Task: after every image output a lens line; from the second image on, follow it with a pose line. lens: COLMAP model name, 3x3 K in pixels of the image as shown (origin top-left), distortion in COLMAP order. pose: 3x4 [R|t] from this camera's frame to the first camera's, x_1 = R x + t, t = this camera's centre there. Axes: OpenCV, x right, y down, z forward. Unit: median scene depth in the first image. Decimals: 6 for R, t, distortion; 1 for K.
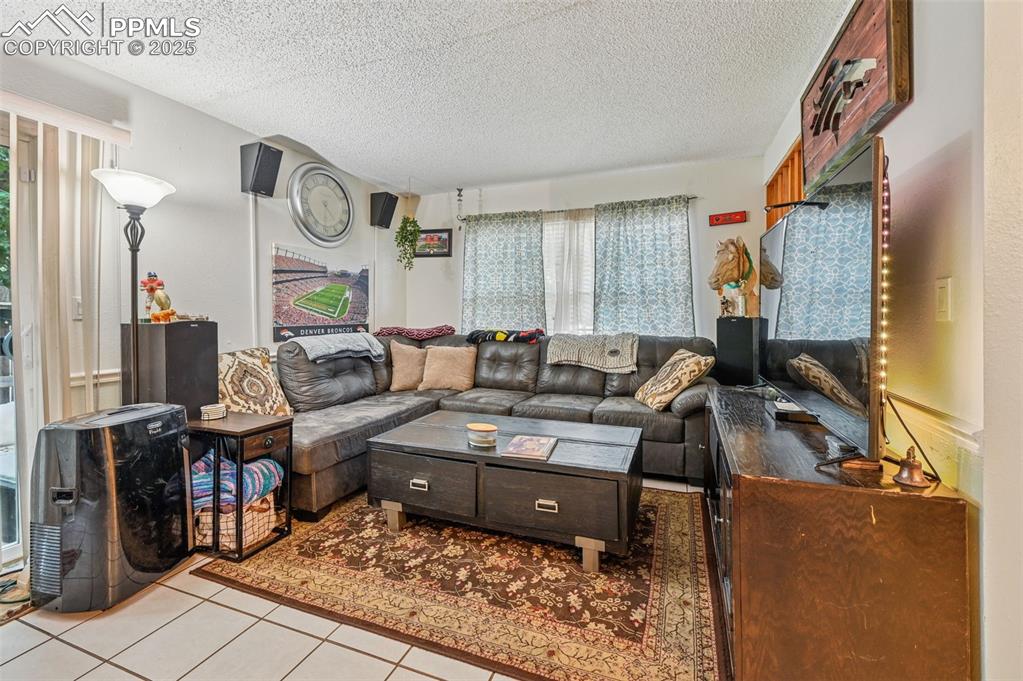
lens RADIAL K [[420.6, 0, 540.6], [0, 420.6, 323.3], [0, 0, 1]] dist [0.001497, -0.000663]
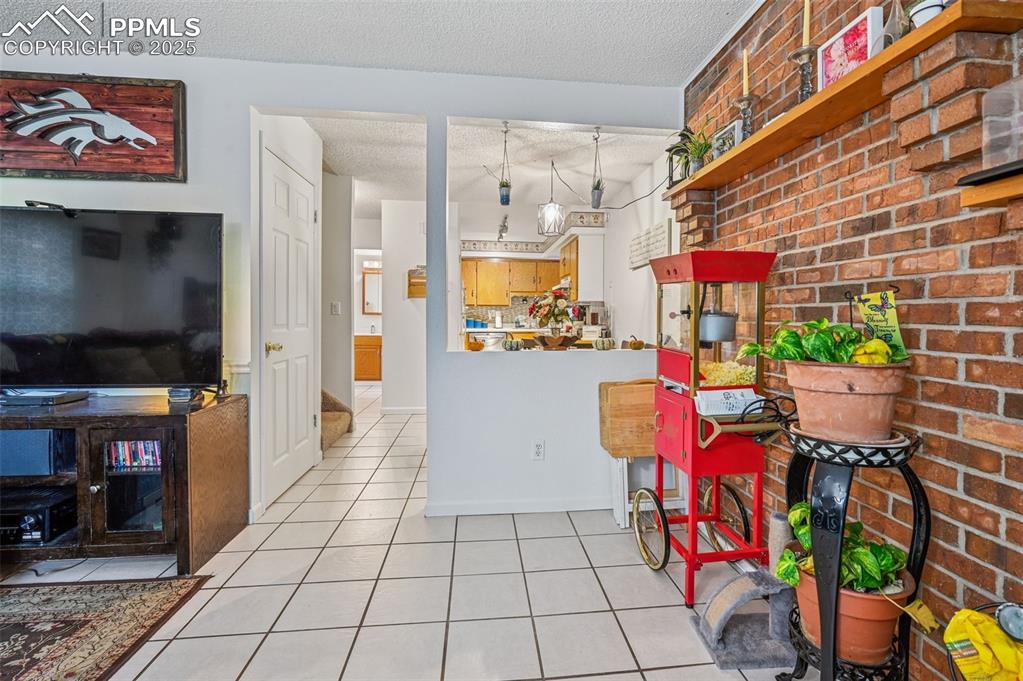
lens RADIAL K [[420.6, 0, 524.3], [0, 420.6, 321.3], [0, 0, 1]] dist [0.001497, -0.000663]
pose [[-0.432547, -0.007846, 0.901577, -1.132271], [0.020722, 0.999611, 0.018641, 0.009781], [-0.901373, 0.026746, -0.432216, 0.434661]]
